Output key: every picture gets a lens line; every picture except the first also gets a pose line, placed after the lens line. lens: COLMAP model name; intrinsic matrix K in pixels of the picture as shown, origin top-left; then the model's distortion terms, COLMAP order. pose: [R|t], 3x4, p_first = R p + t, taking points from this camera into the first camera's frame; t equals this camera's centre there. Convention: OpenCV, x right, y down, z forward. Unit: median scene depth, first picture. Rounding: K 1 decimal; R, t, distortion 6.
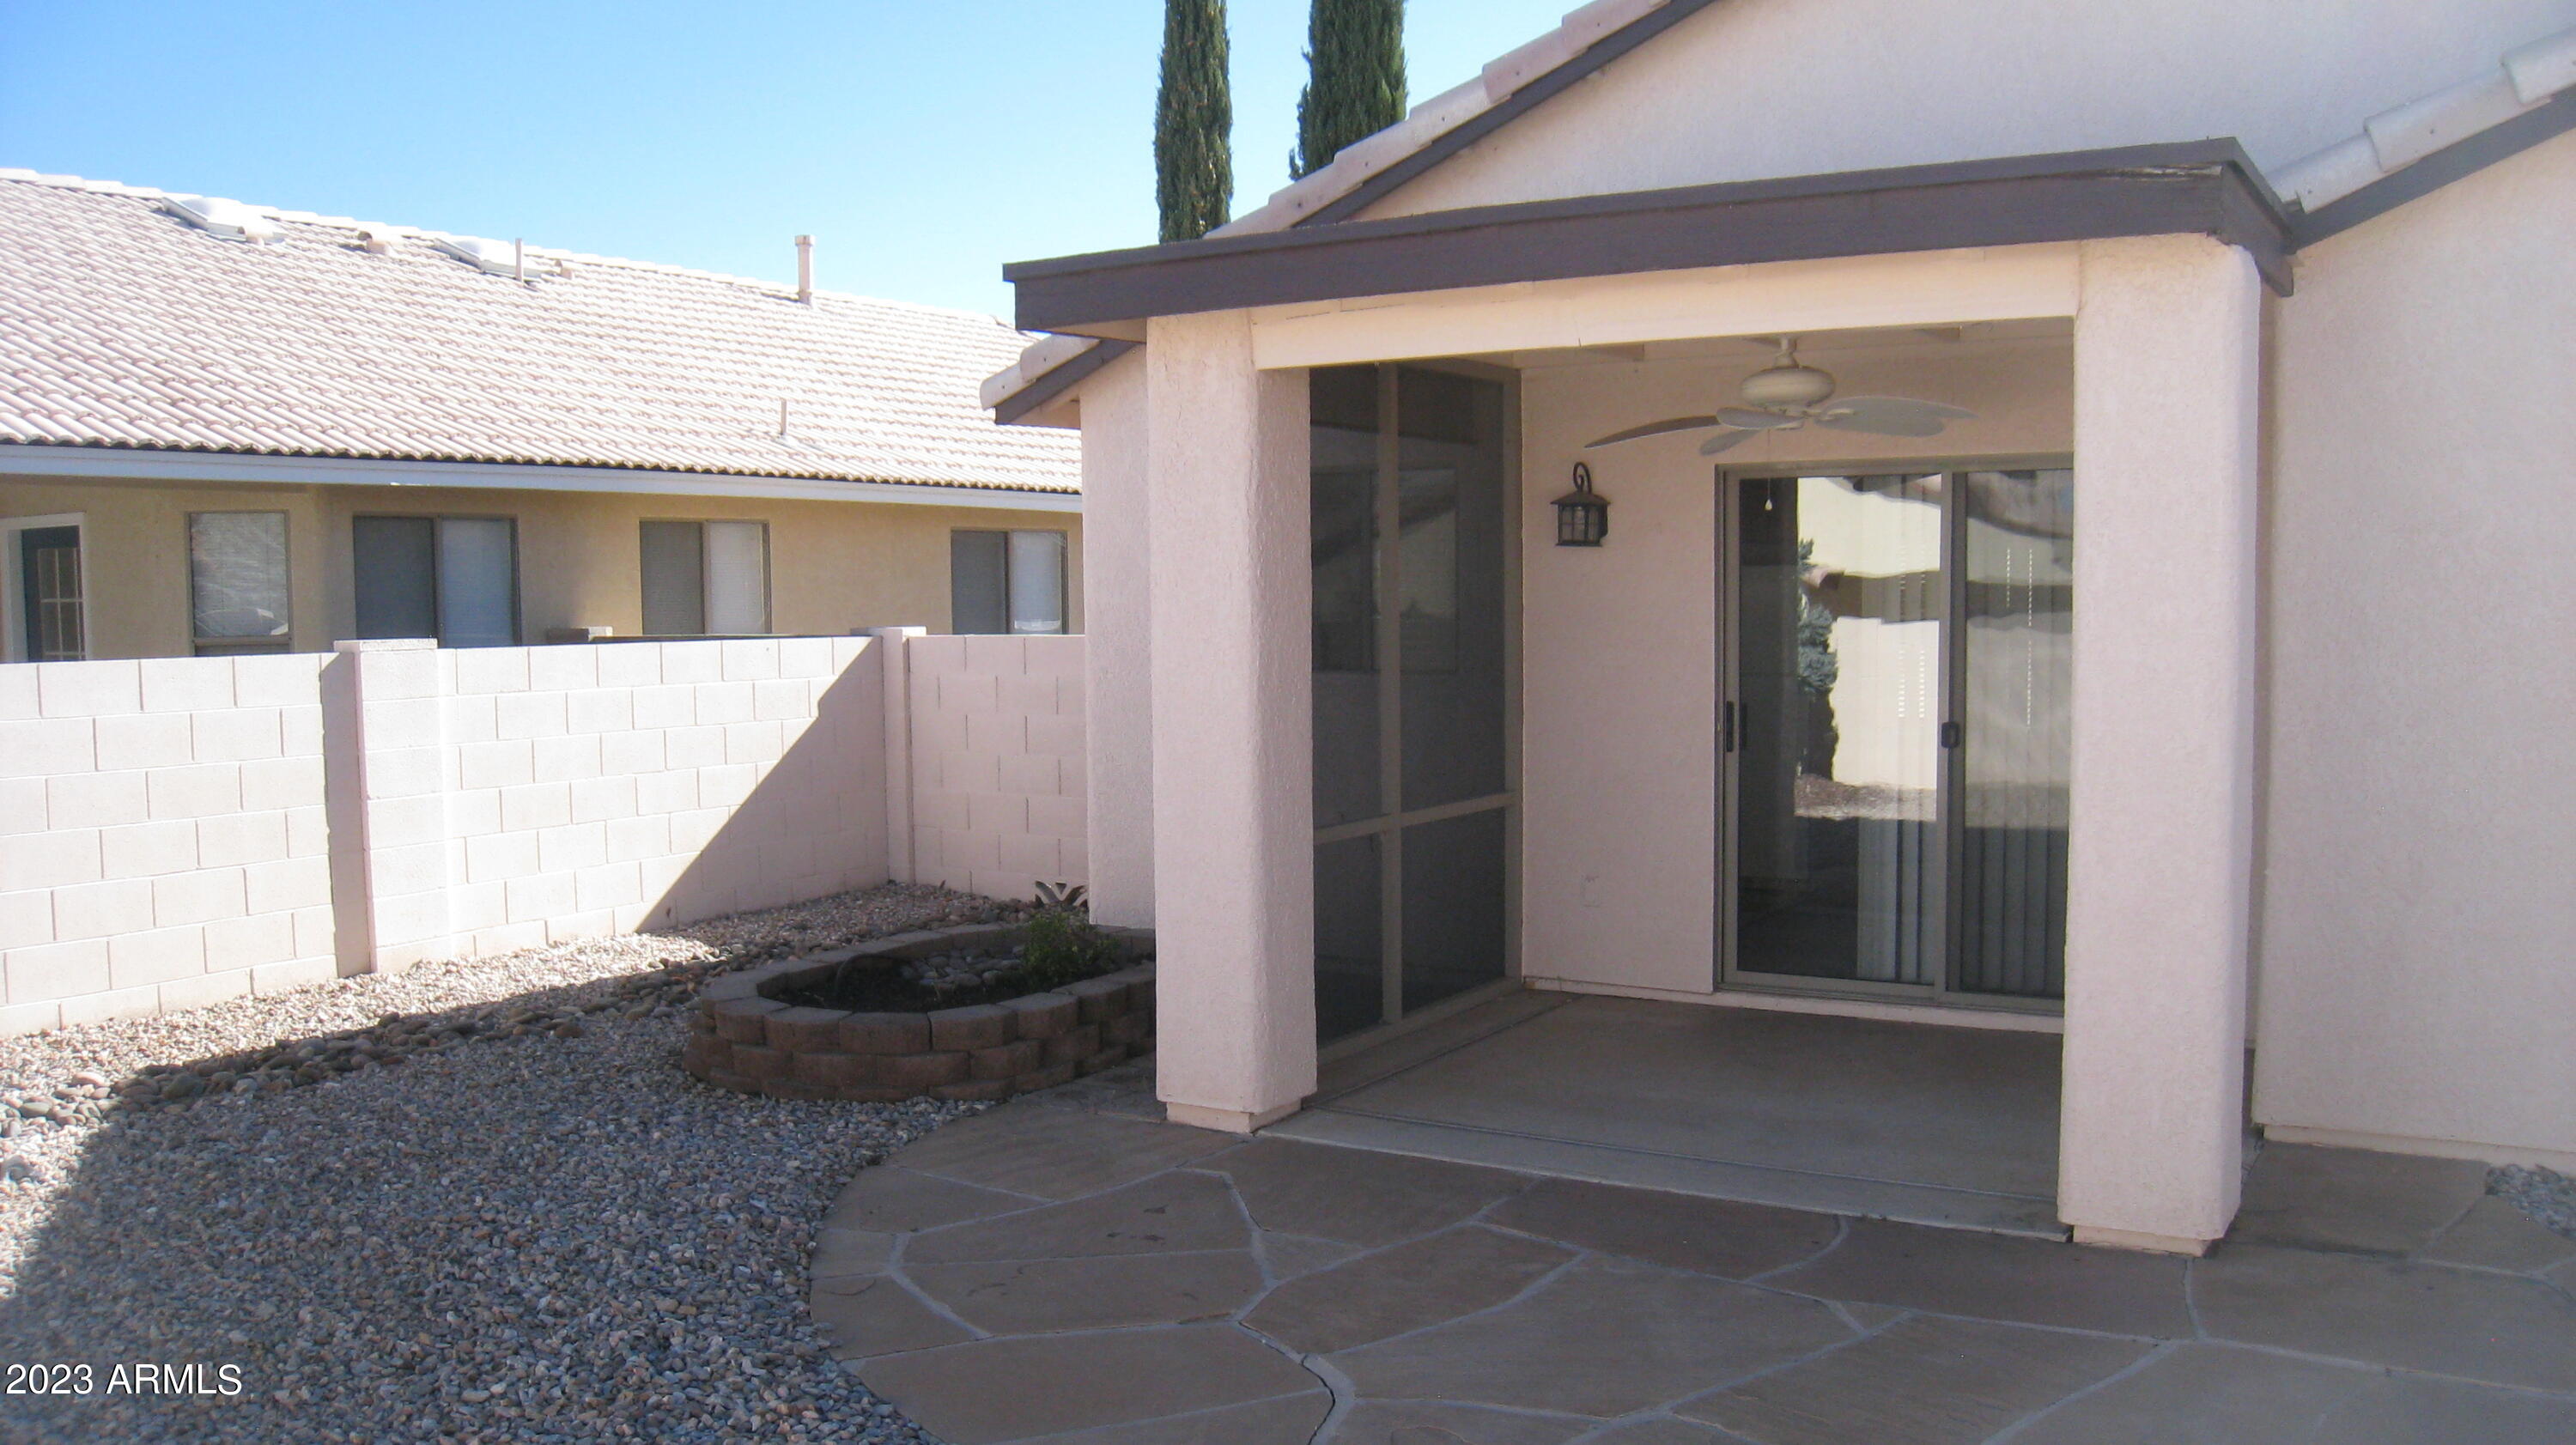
lens RADIAL K [[2170.5, 0, 1288.0], [0, 2170.5, 722.5], [0, 0, 1]] dist [-0.198067, 0.170607]
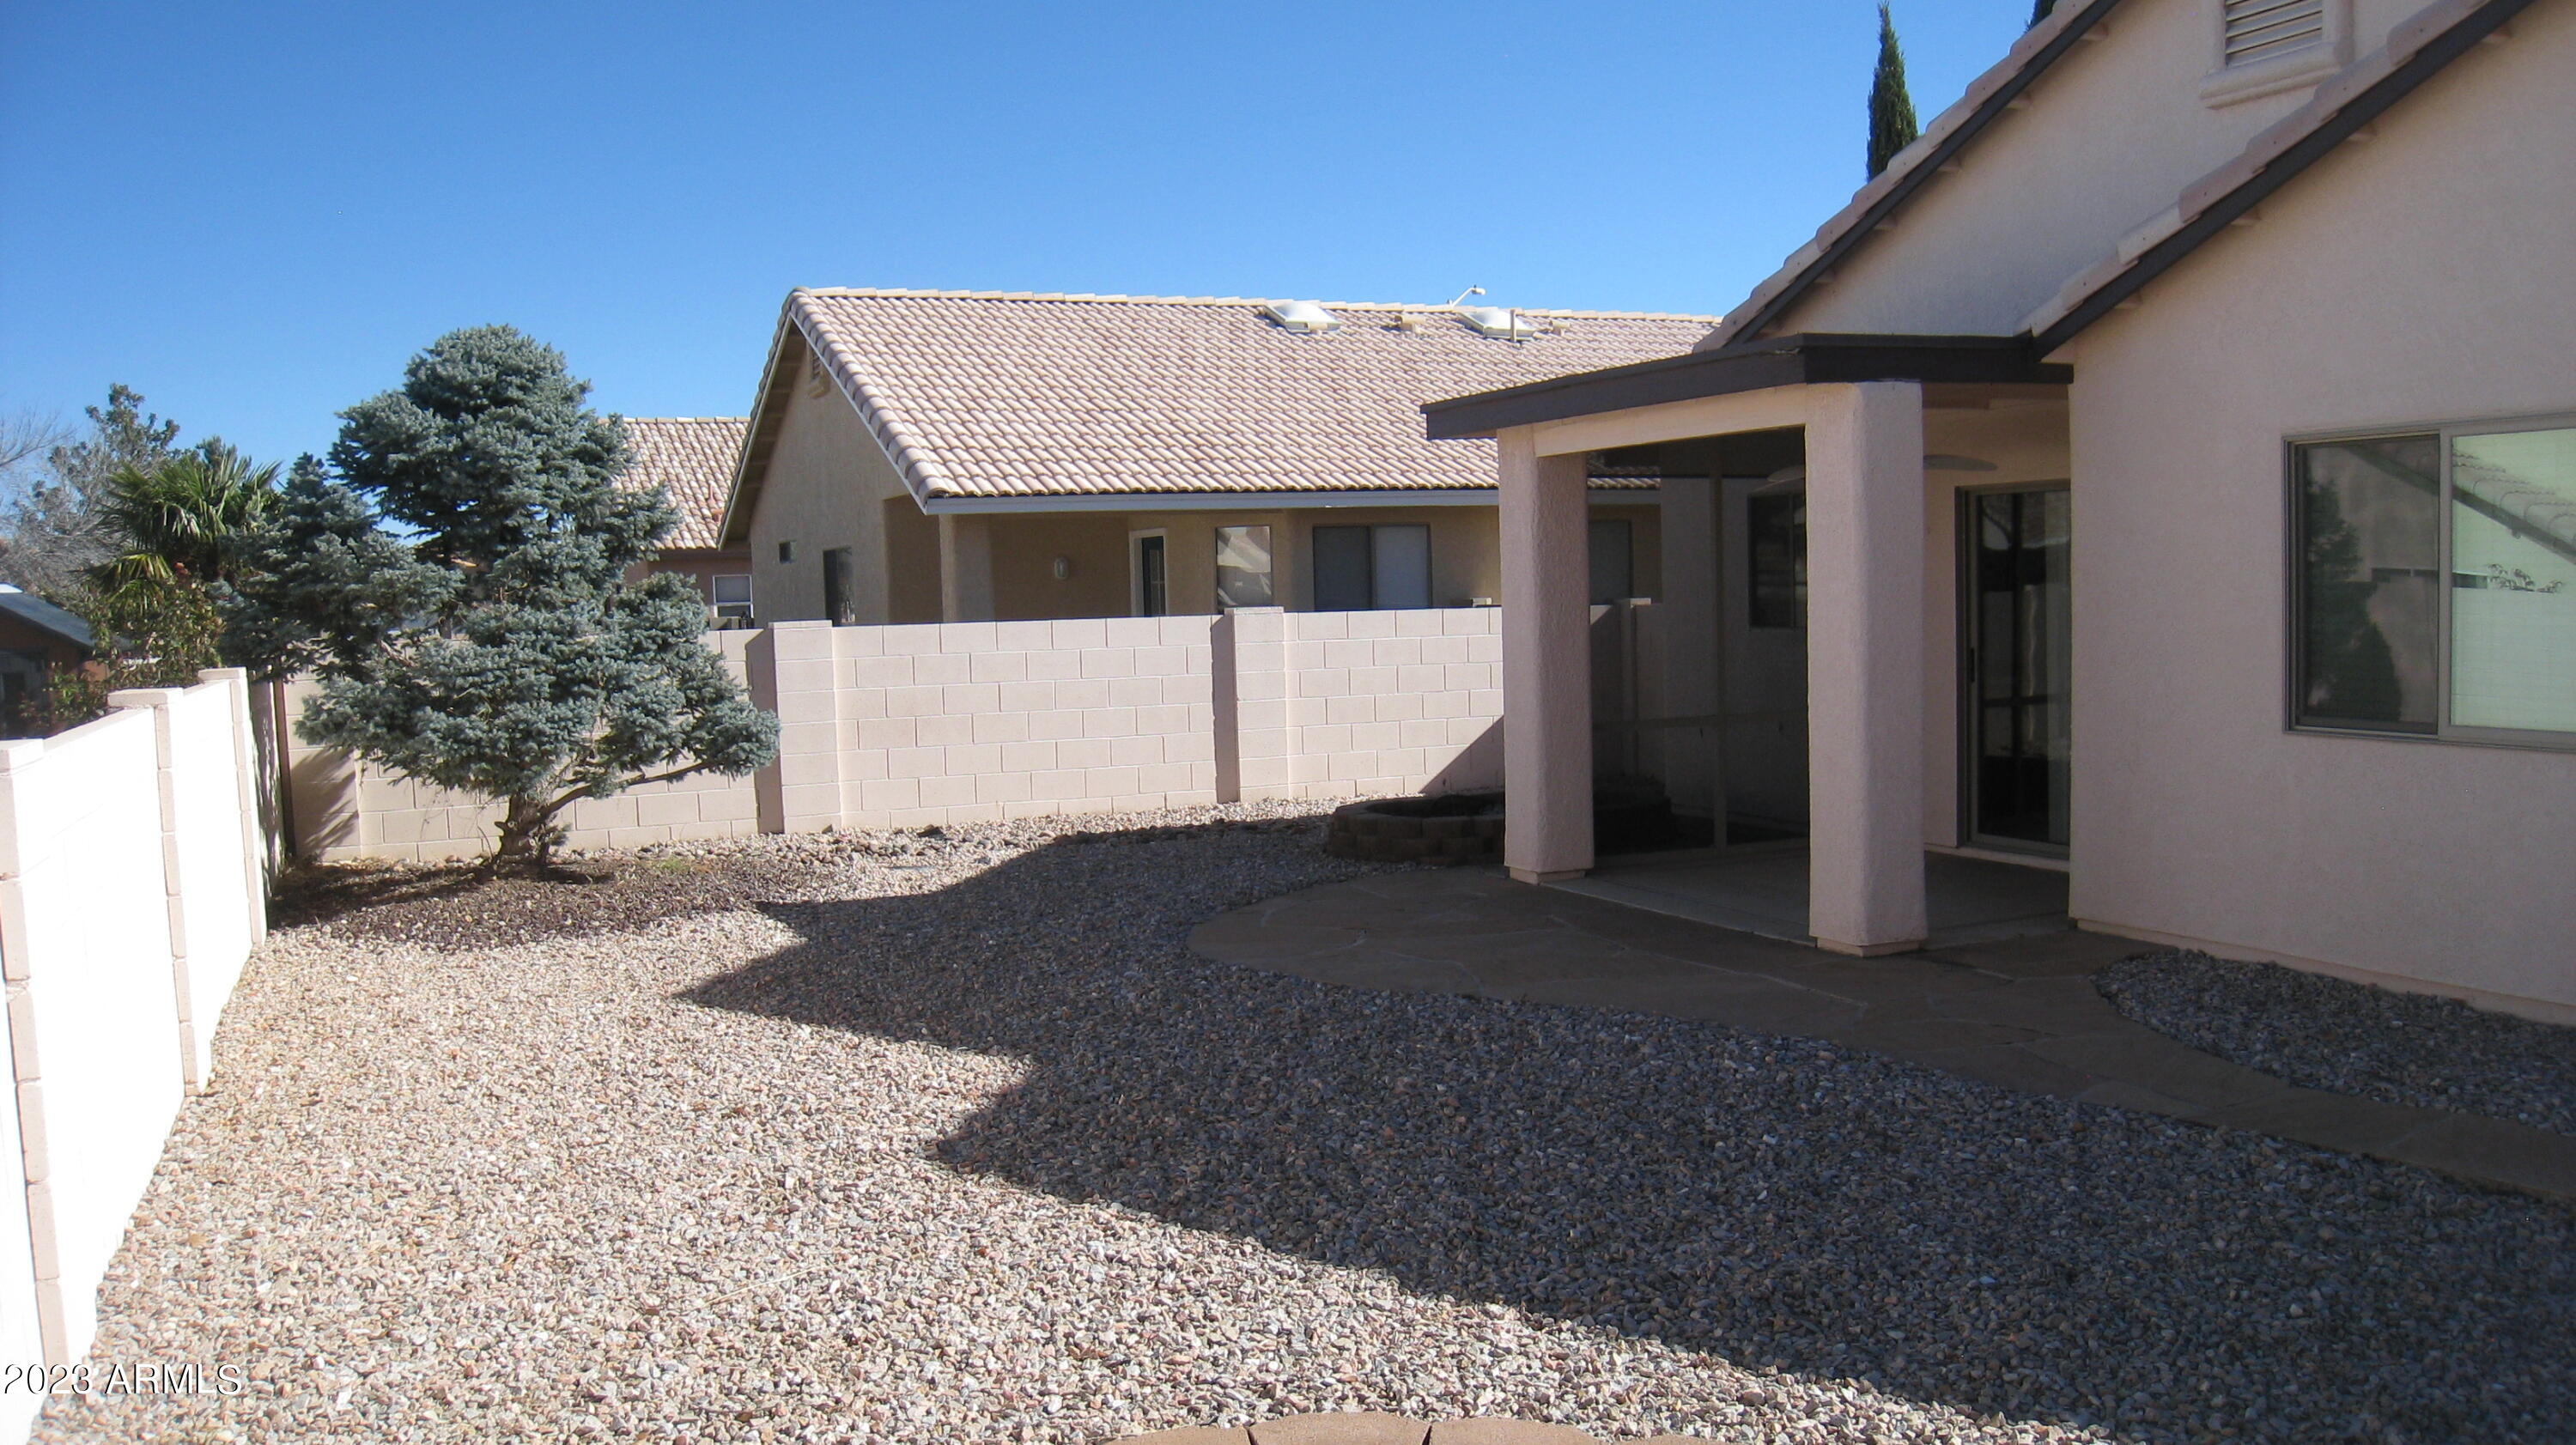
lens RADIAL K [[2170.5, 0, 1288.0], [0, 2170.5, 722.5], [0, 0, 1]] dist [-0.198067, 0.170607]
pose [[0.818235, 0.024597, -0.574357, 0.615676], [-0.014739, 0.999653, 0.021814, 0.015327], [0.574695, -0.009384, 0.818314, -0.427063]]
